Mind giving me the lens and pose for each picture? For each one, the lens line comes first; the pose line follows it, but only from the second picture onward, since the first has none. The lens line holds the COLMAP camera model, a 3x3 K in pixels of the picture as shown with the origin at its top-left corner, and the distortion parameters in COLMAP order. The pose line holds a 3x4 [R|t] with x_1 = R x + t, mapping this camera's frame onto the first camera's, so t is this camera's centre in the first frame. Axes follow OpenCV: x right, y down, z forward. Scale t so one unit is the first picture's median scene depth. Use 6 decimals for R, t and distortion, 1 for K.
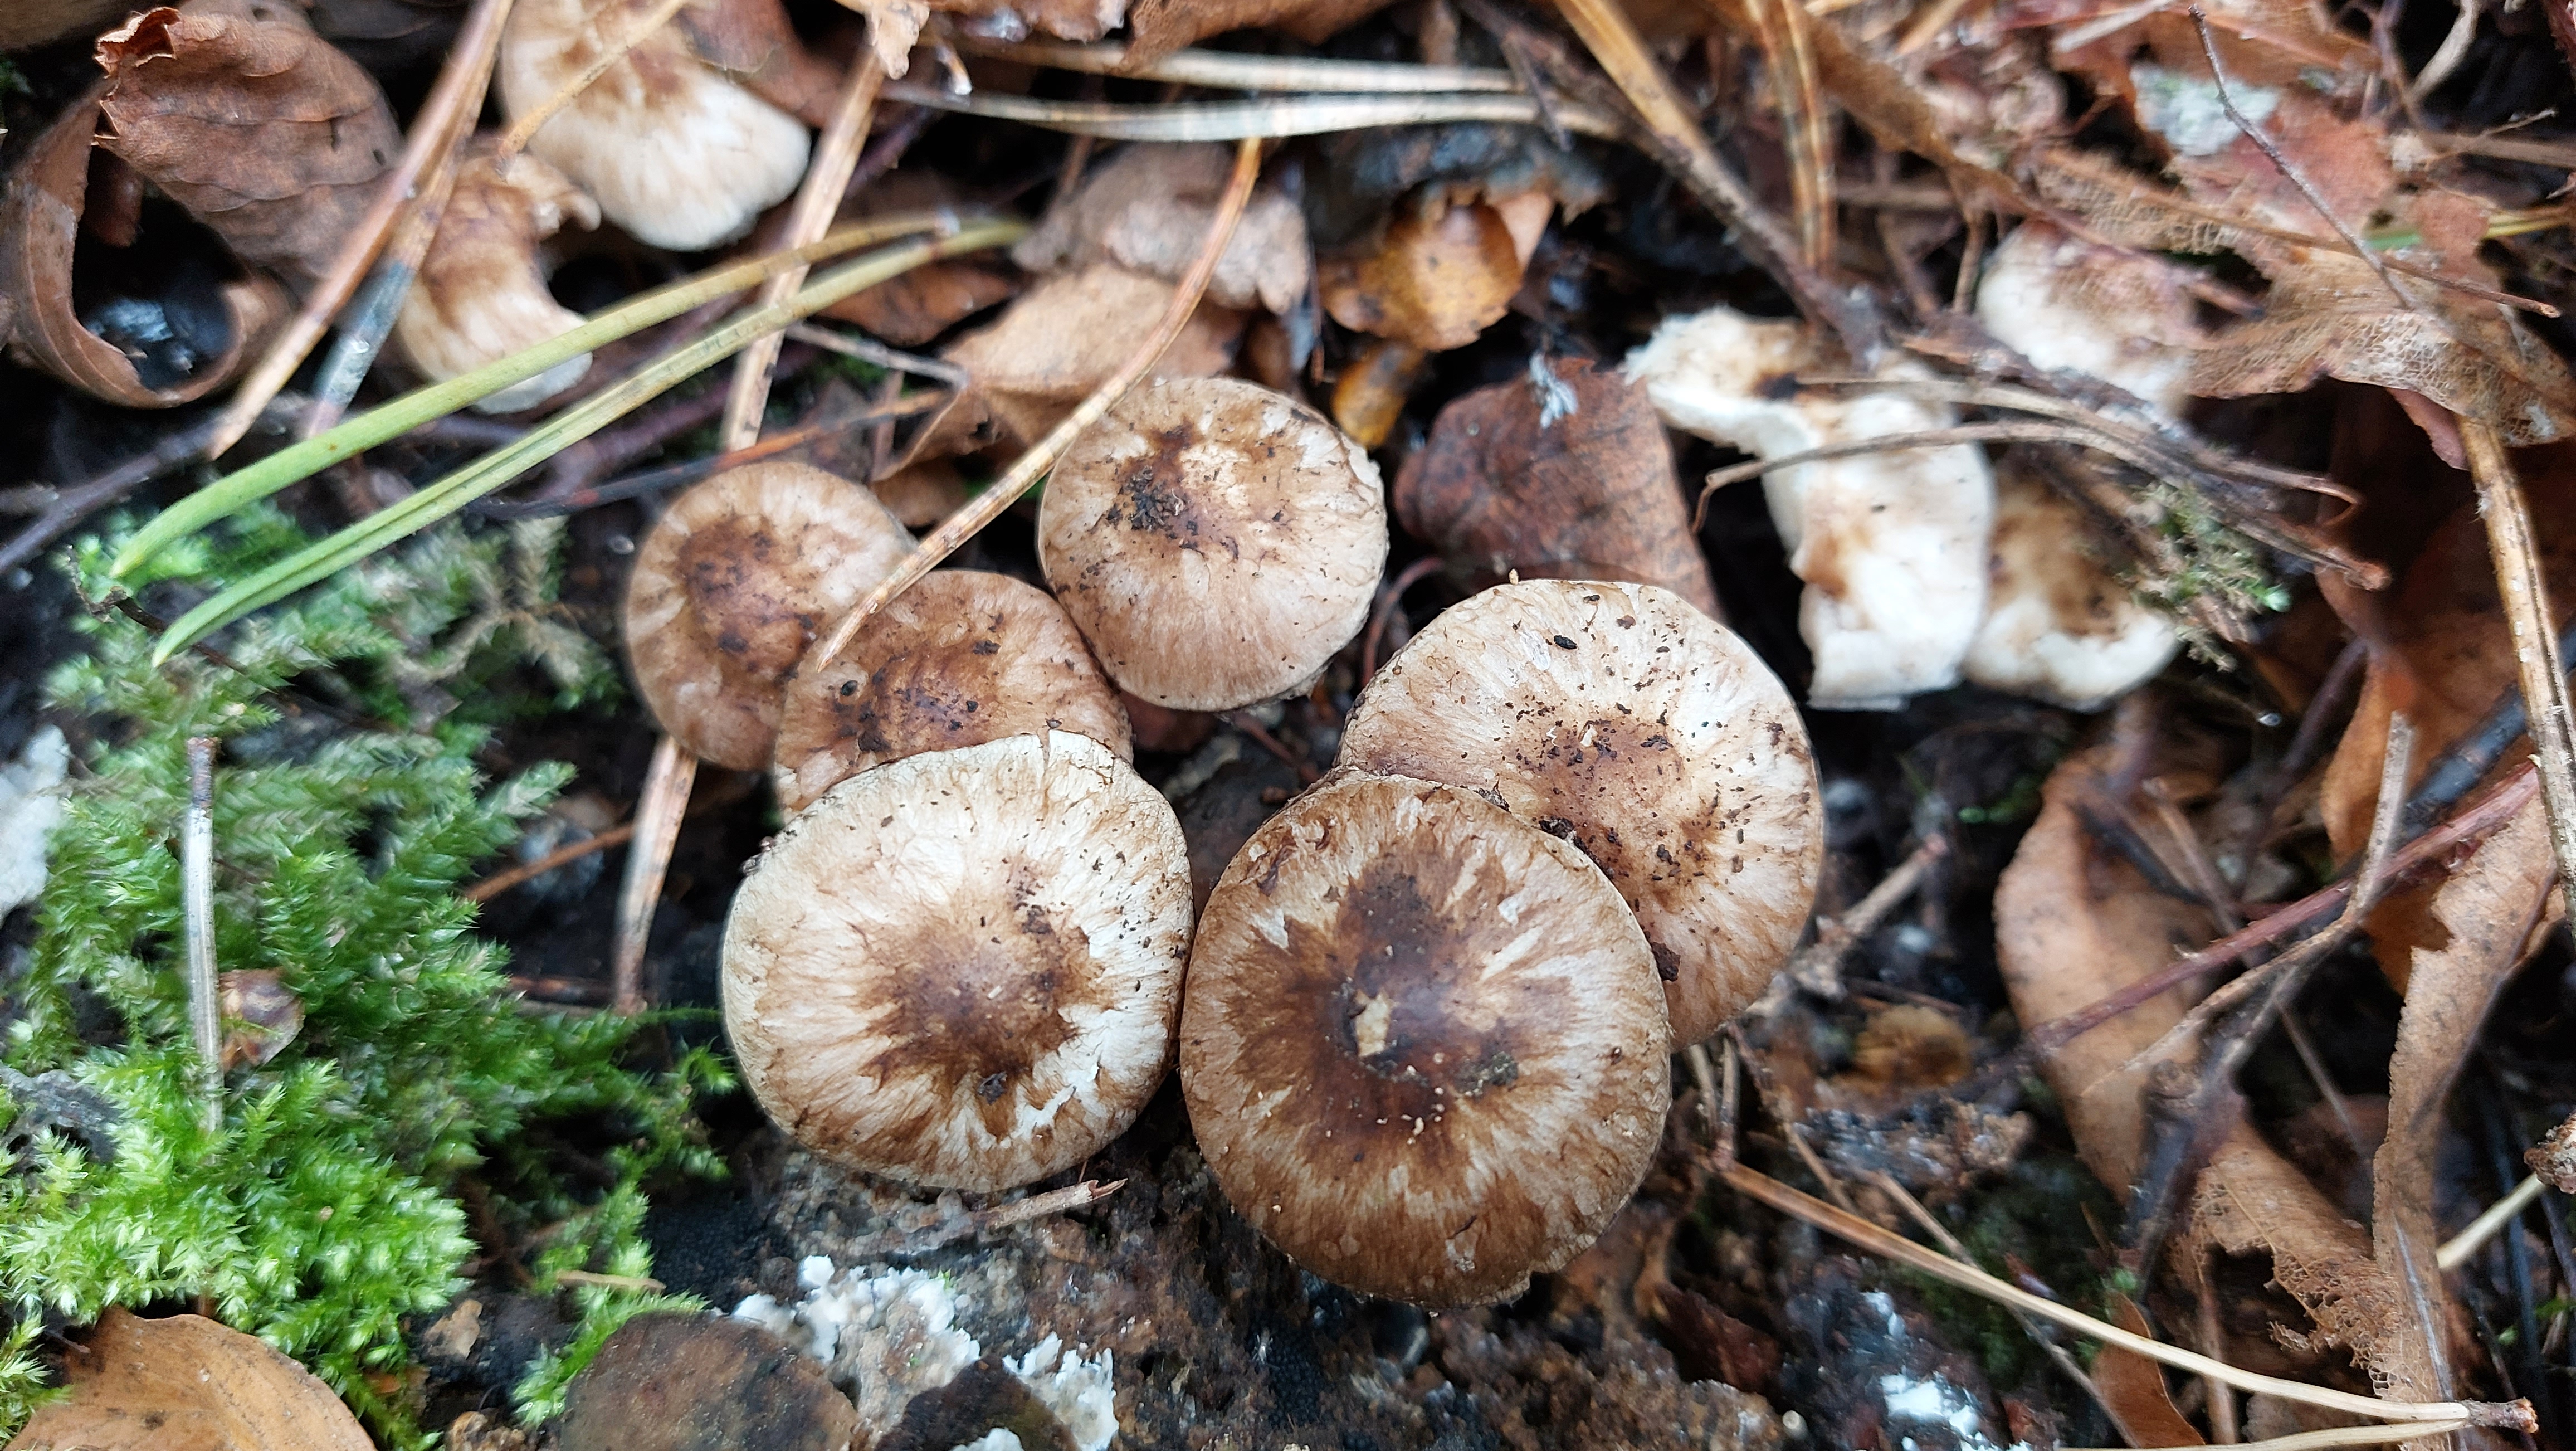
lens RADIAL K [[1860.7, 0, 1296.1], [0, 1860.7, 731.9], [0, 0, 1]] dist [0.081272, -0.221281]
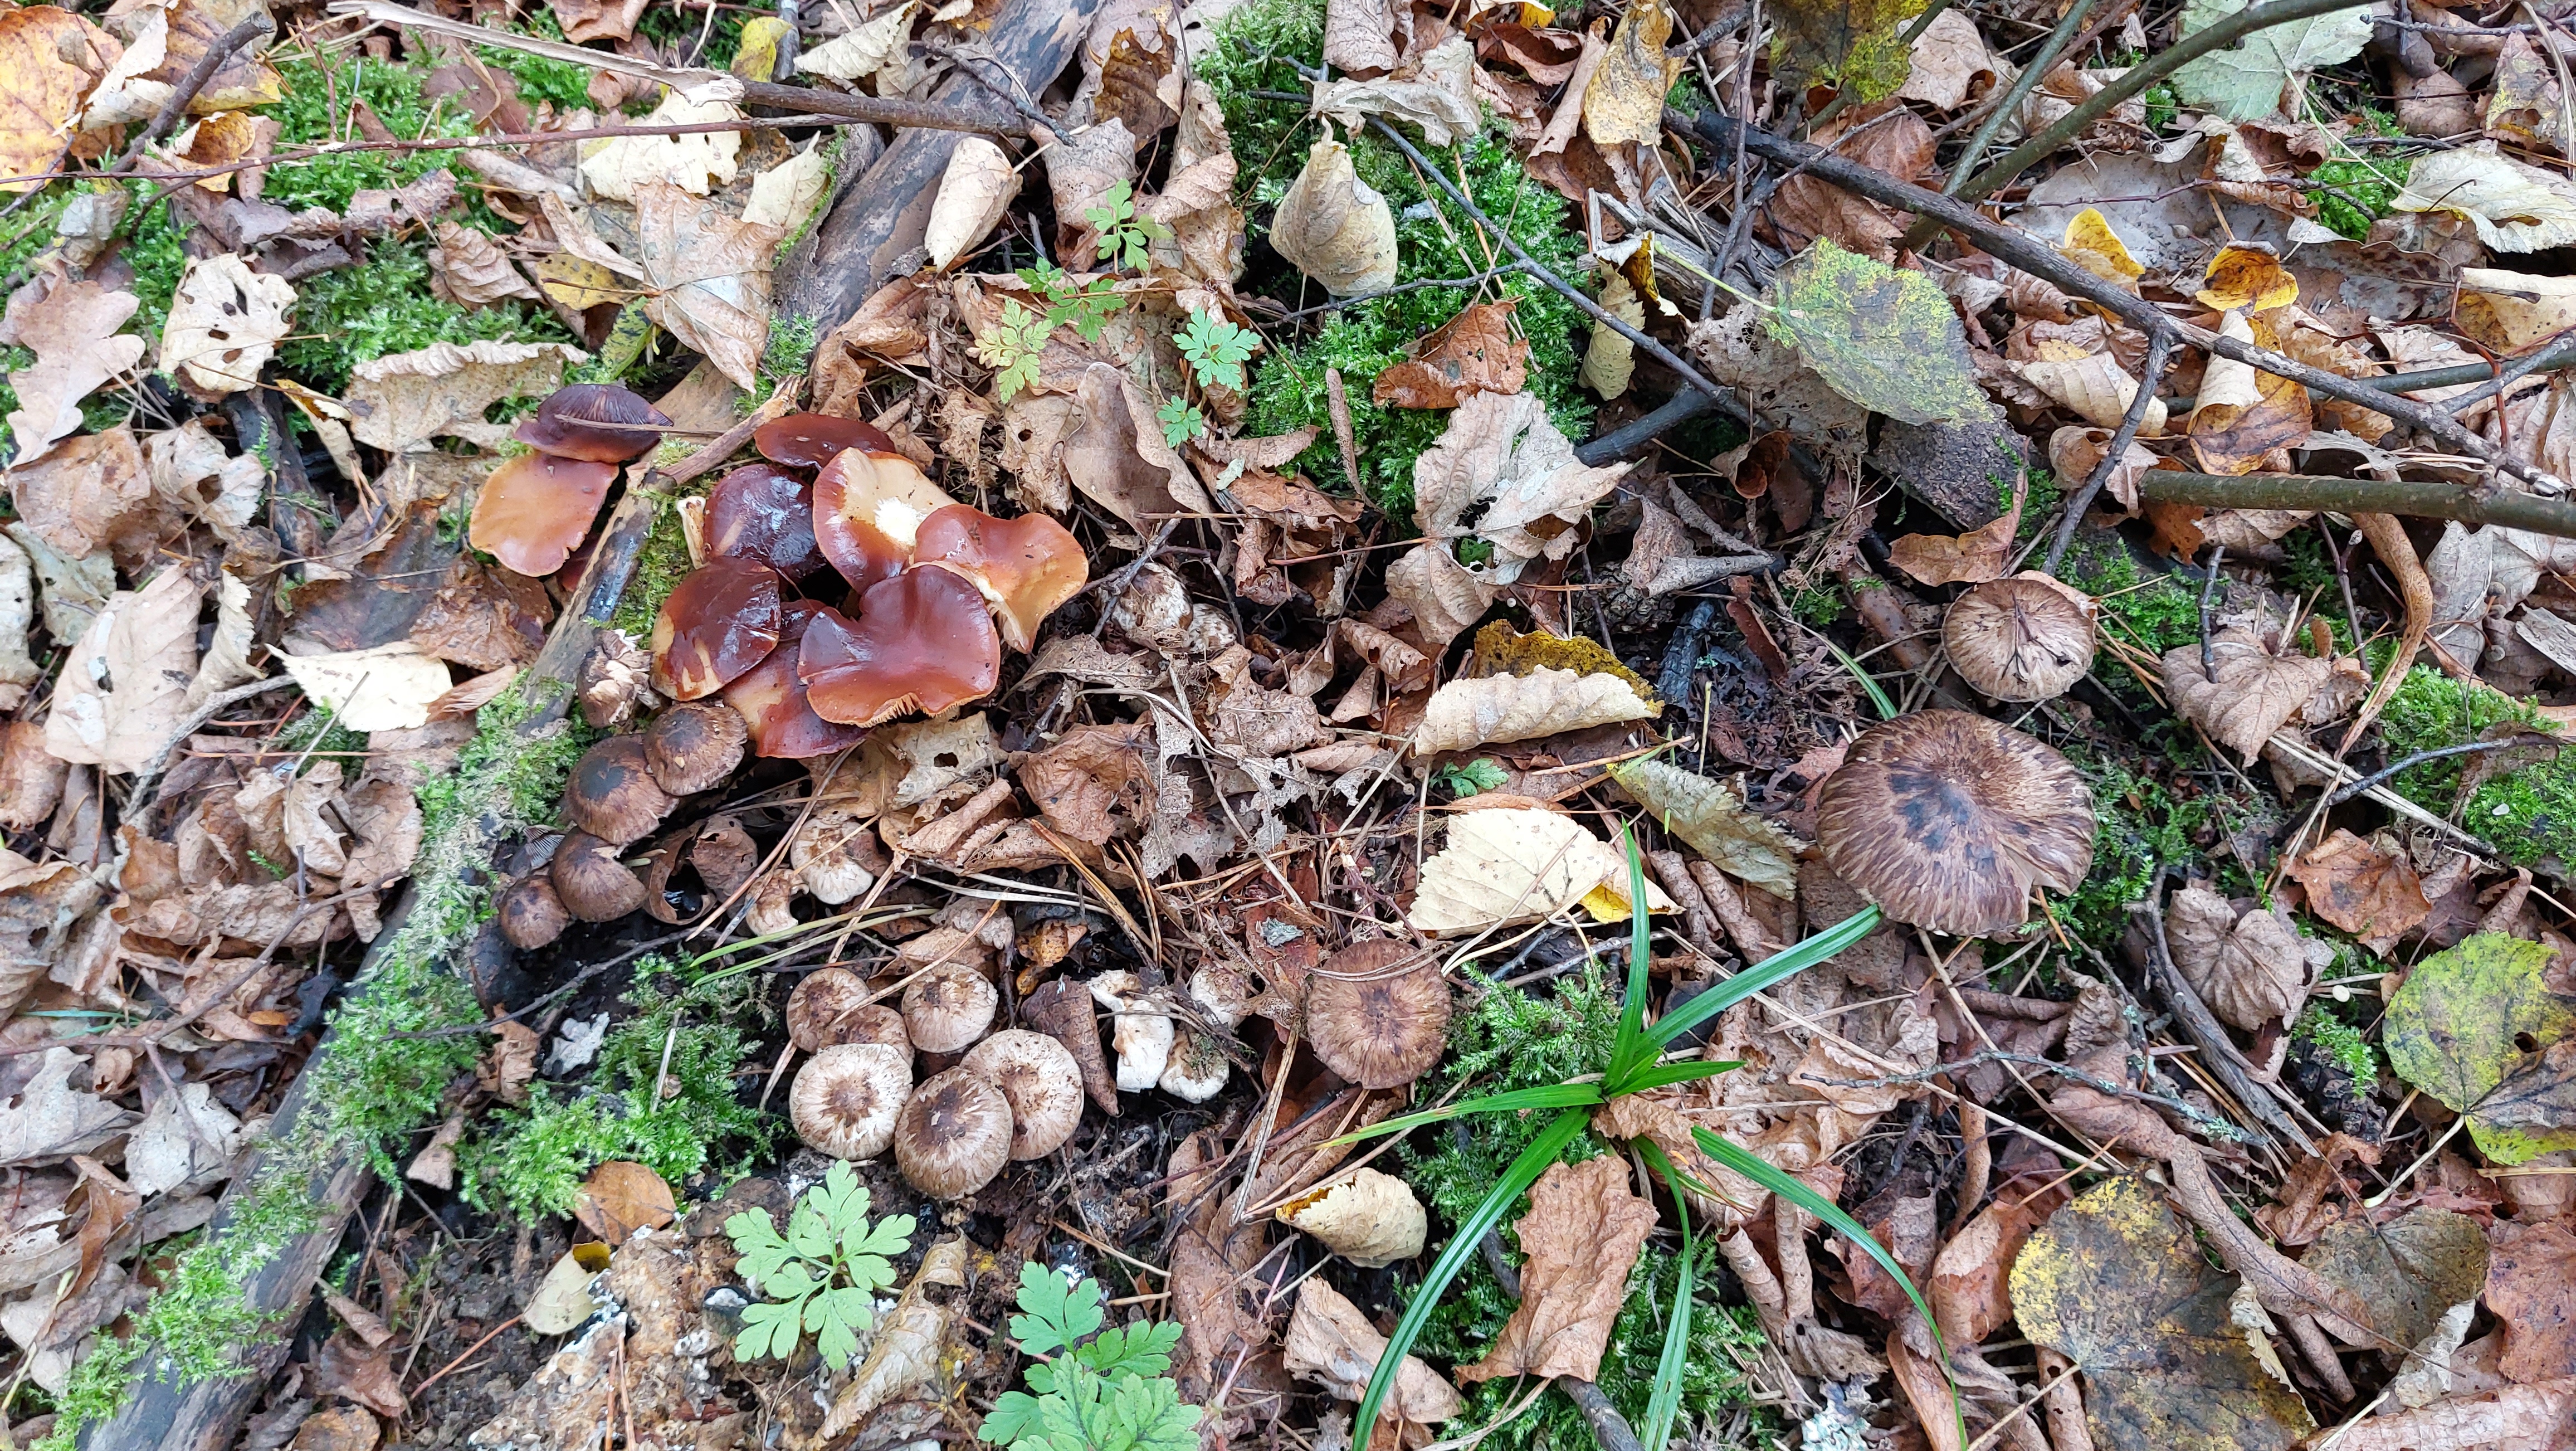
lens RADIAL K [[1860.7, 0, 1296.1], [0, 1860.7, 731.9], [0, 0, 1]] dist [0.081272, -0.221281]
pose [[0.984266, 0.152251, -0.089667, 0.814312], [-0.172606, 0.937016, -0.303659, 0.358760], [0.037787, 0.314358, 0.948552, -2.445155]]
